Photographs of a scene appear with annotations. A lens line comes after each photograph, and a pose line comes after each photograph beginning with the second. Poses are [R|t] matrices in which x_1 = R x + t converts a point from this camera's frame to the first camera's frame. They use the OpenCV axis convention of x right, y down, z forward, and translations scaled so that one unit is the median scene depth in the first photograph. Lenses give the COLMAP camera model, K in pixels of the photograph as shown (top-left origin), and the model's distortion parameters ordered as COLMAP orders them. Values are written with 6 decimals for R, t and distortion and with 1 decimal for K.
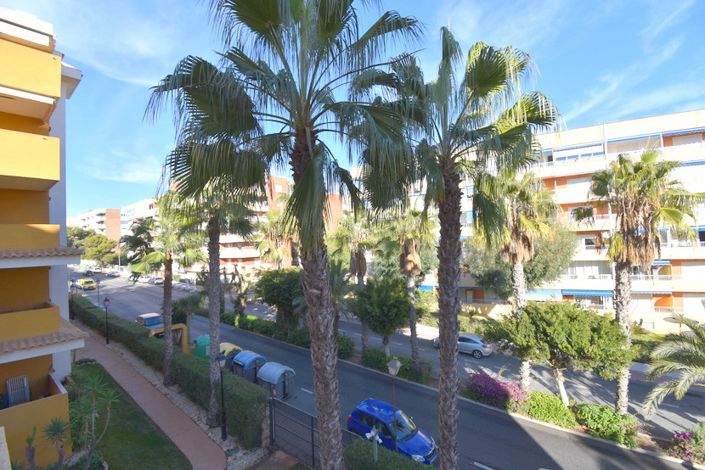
lens RADIAL K [[308.0, 0, 354.7], [0, 308.0, 236.8], [0, 0, 1]] dist [0.019506, -0.025507]
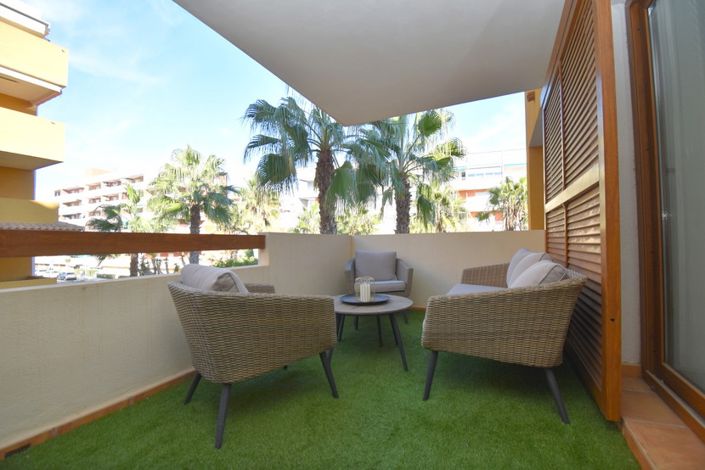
lens RADIAL K [[308.0, 0, 354.7], [0, 308.0, 236.8], [0, 0, 1]] dist [0.019506, -0.025507]
pose [[0.973664, 0.032793, 0.225619, -0.167037], [-0.031551, 0.999461, -0.009111, 0.055558], [-0.225796, 0.001752, 0.974173, -0.273404]]
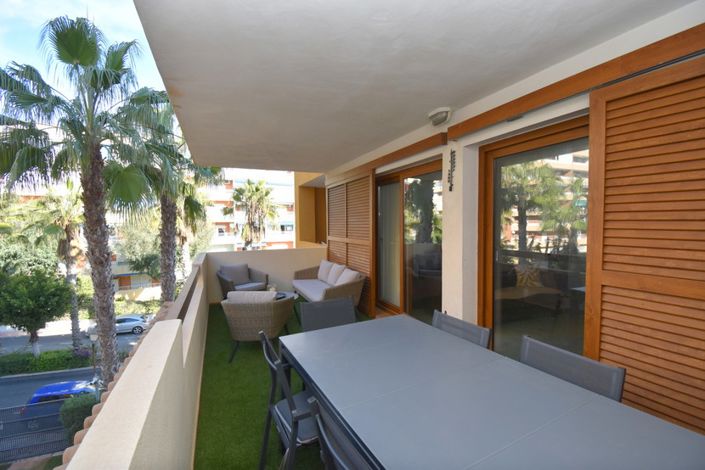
lens RADIAL K [[308.0, 0, 354.7], [0, 308.0, 236.8], [0, 0, 1]] dist [0.019506, -0.025507]
pose [[0.462298, -0.004226, 0.886714, -0.403478], [-0.025562, 0.999510, 0.018091, 0.011682], [-0.886356, -0.031029, 0.461963, -0.340834]]
